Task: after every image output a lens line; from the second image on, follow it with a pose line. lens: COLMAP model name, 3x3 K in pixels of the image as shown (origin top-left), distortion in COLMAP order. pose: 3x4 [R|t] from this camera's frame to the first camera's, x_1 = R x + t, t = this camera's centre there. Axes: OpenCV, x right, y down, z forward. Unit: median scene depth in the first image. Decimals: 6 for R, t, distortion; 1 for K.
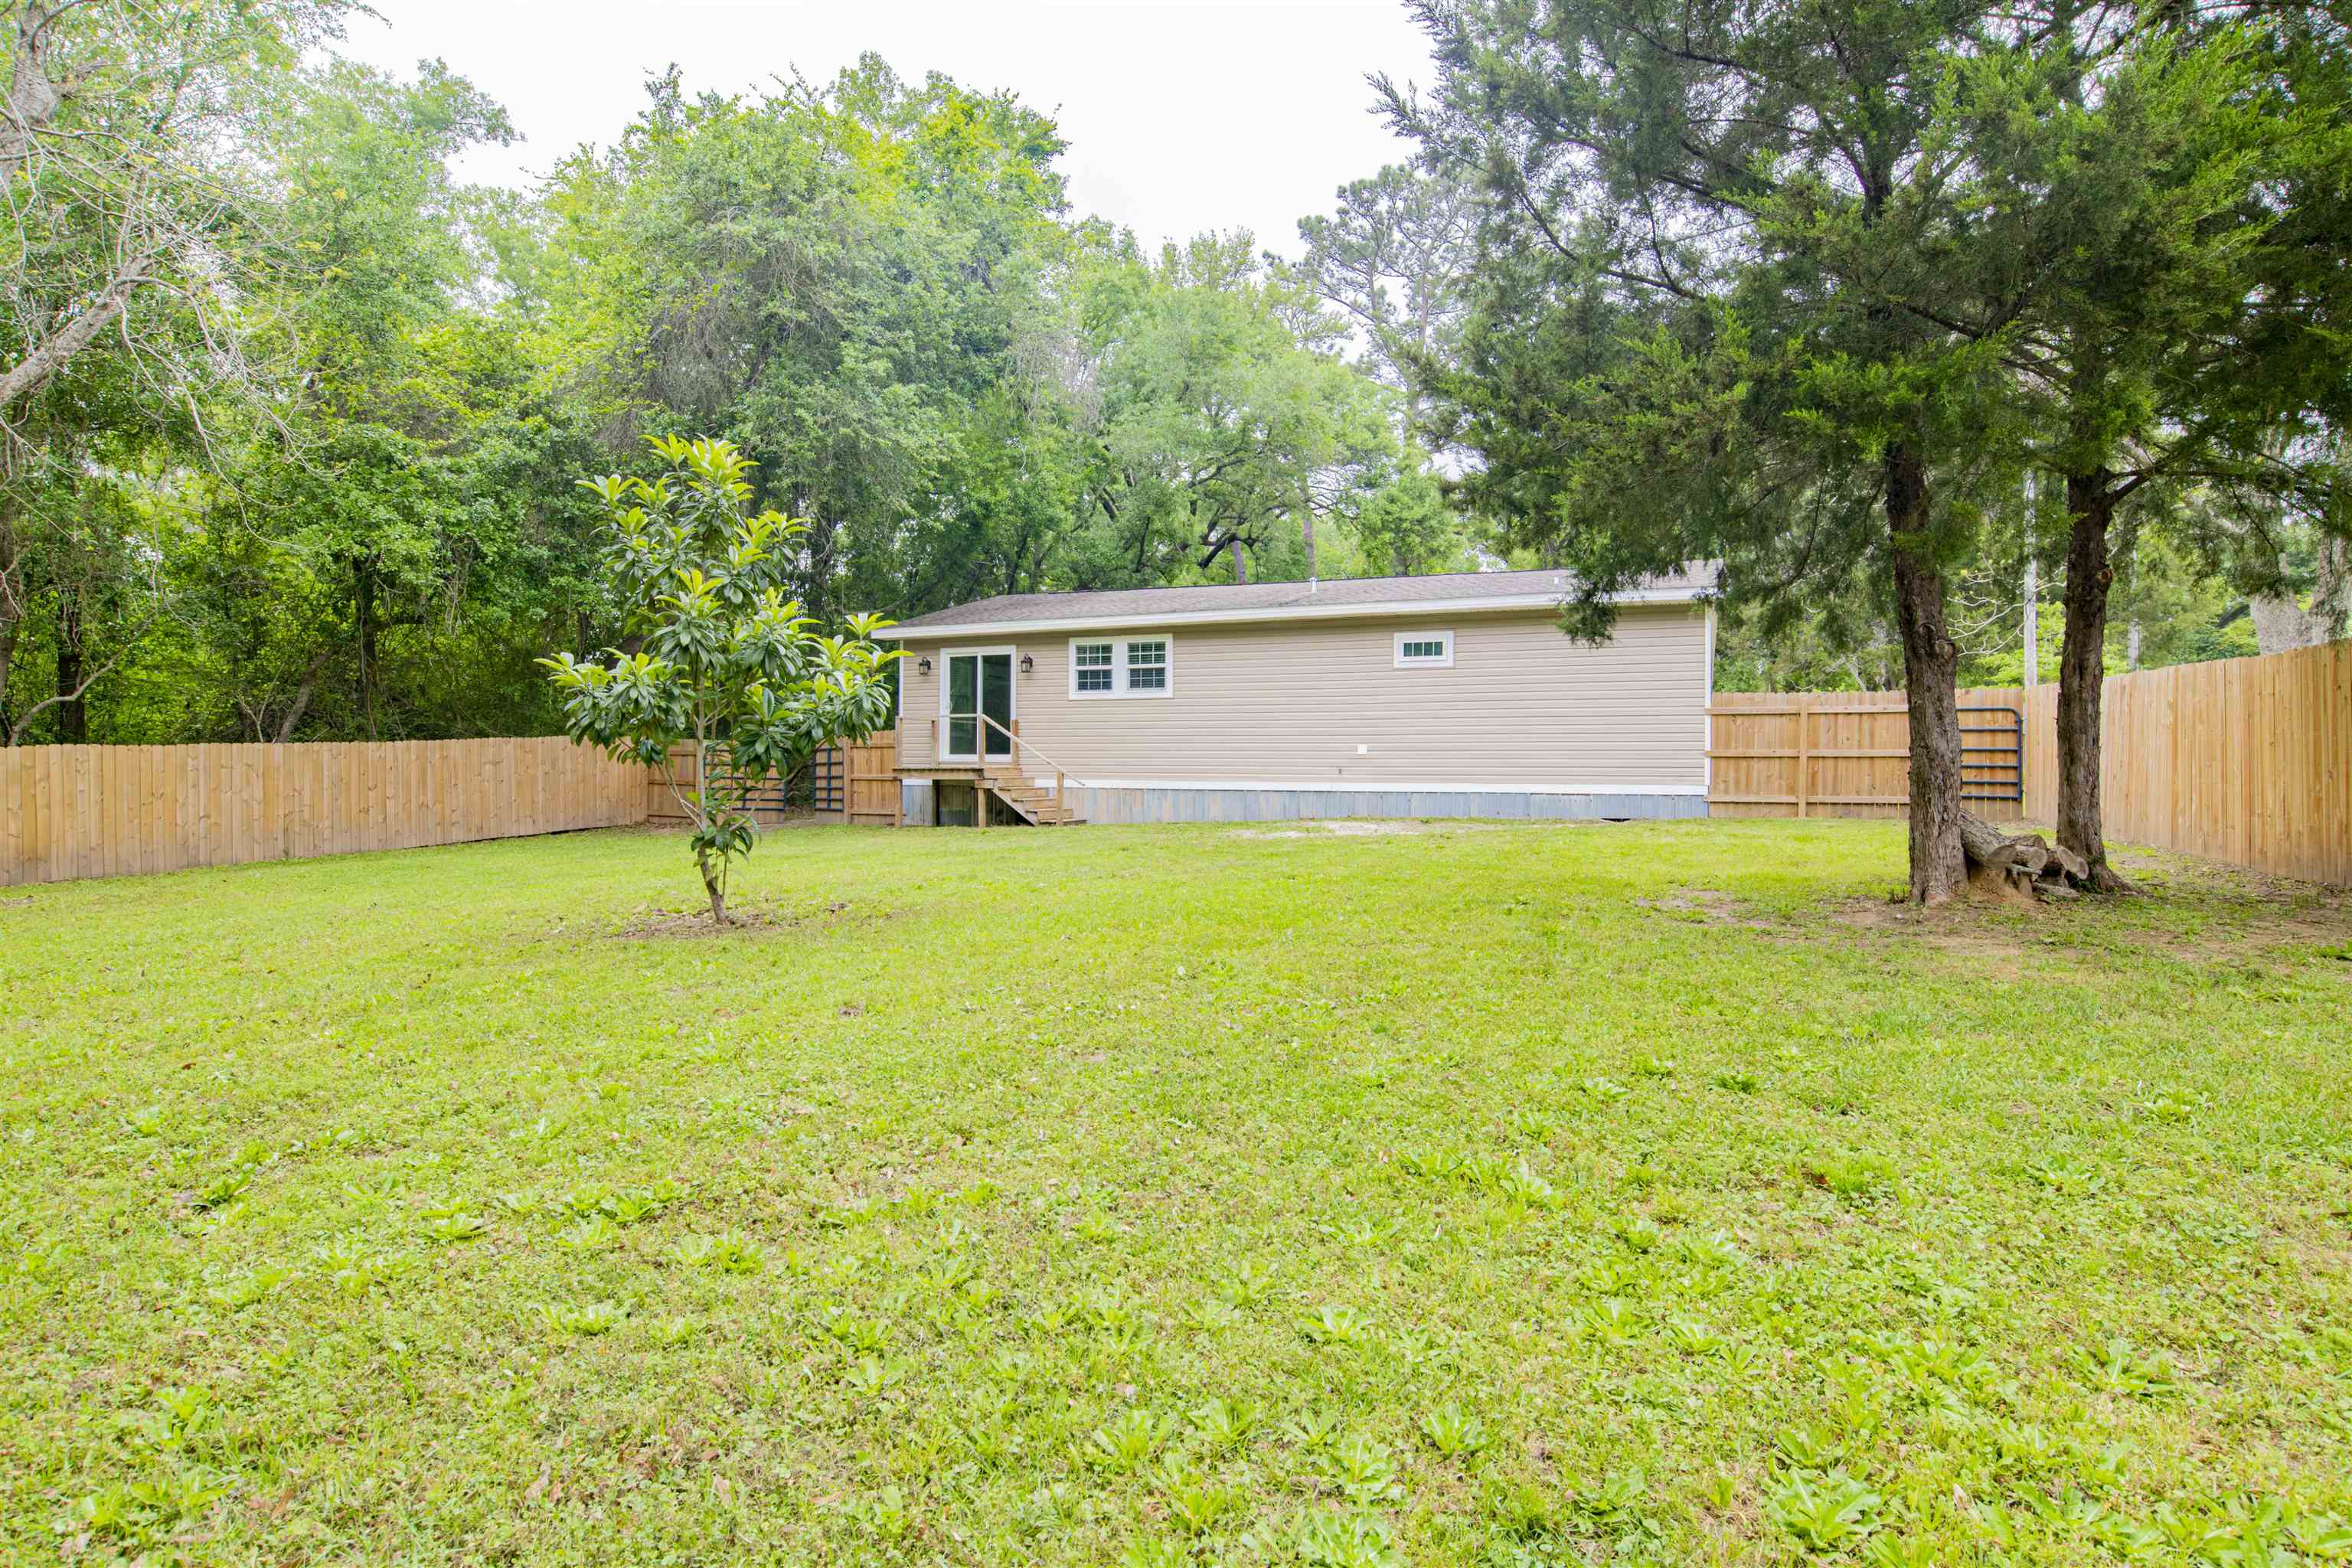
lens RADIAL K [[1223.5, 0, 1179.0], [0, 1223.5, 786.5], [0, 0, 1]] dist [-0.052465, 0.014291]
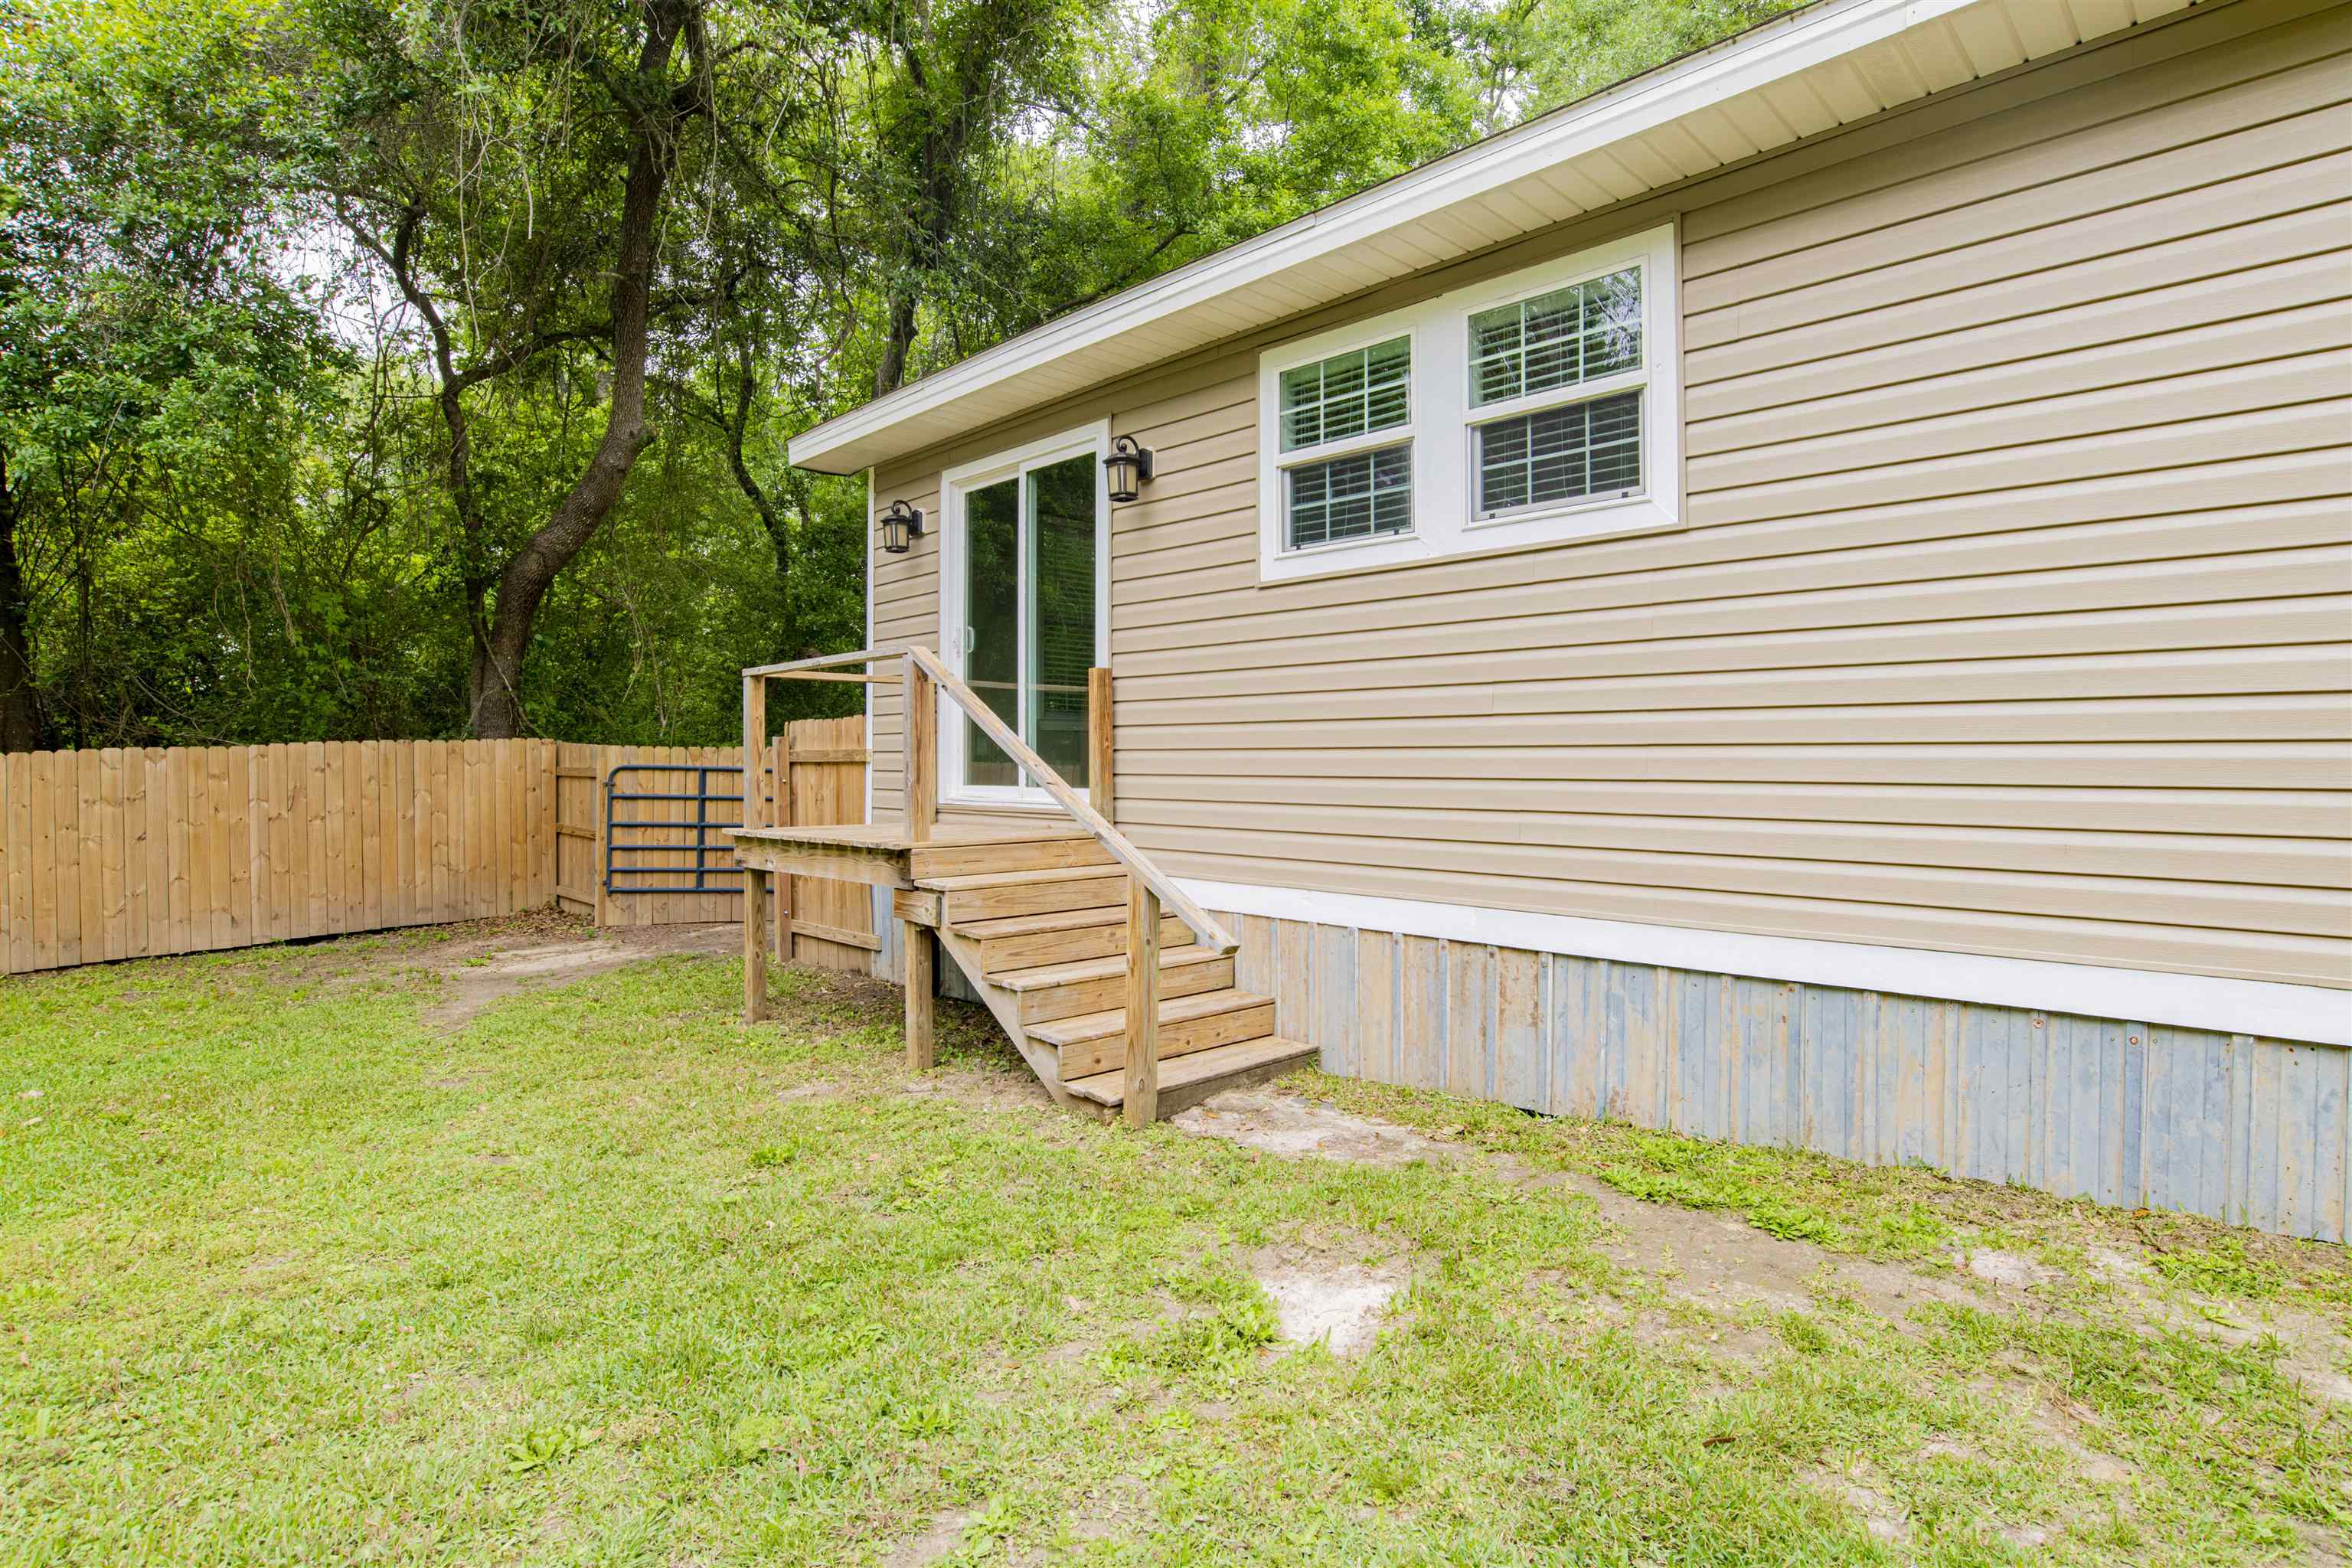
lens RADIAL K [[1223.5, 0, 1164.4], [0, 1223.5, 774.2], [0, 0, 1]] dist [-0.052465, 0.014291]
pose [[0.914415, -0.001758, -0.404774, -0.002073], [0.000355, 0.999994, -0.003542, -0.029203], [0.404777, 0.003095, 0.914410, 0.755424]]
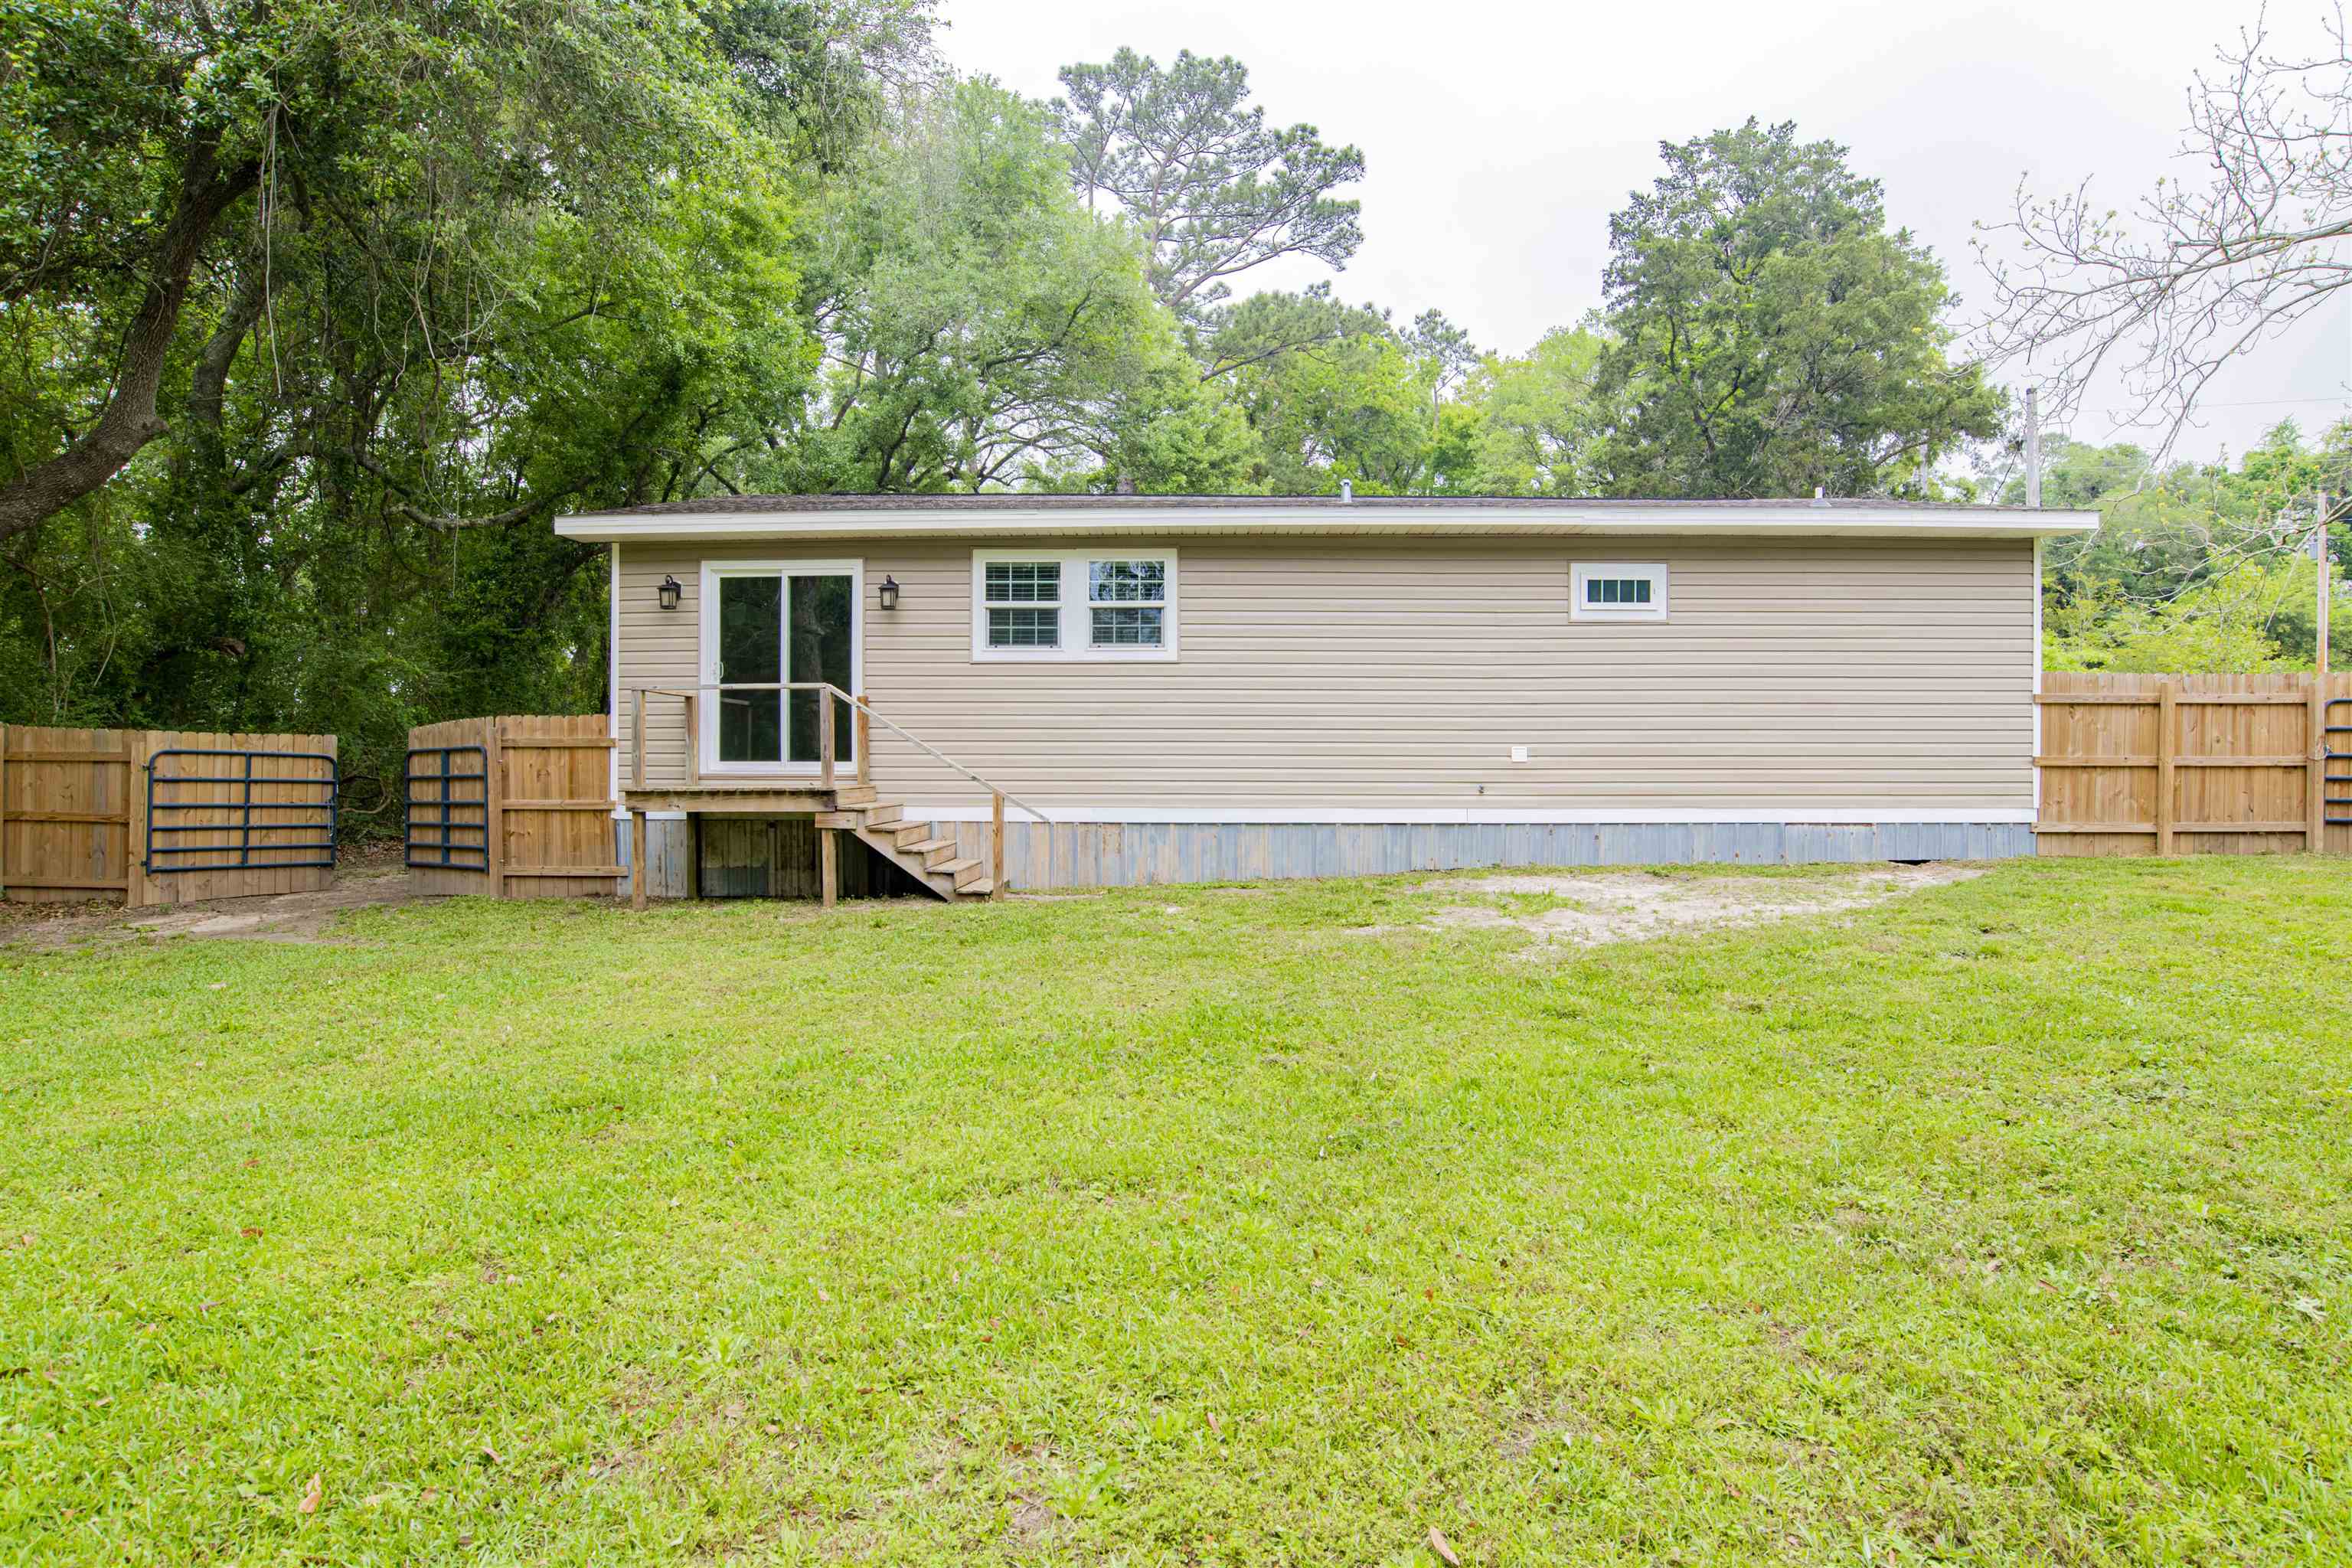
lens RADIAL K [[1223.5, 0, 1182.7], [0, 1223.5, 767.6], [0, 0, 1]] dist [-0.052465, 0.014291]
pose [[0.930260, -0.003256, 0.366886, -0.205033], [0.008082, 0.999900, -0.011619, -0.016456], [-0.366812, 0.013774, 0.930193, 0.459711]]
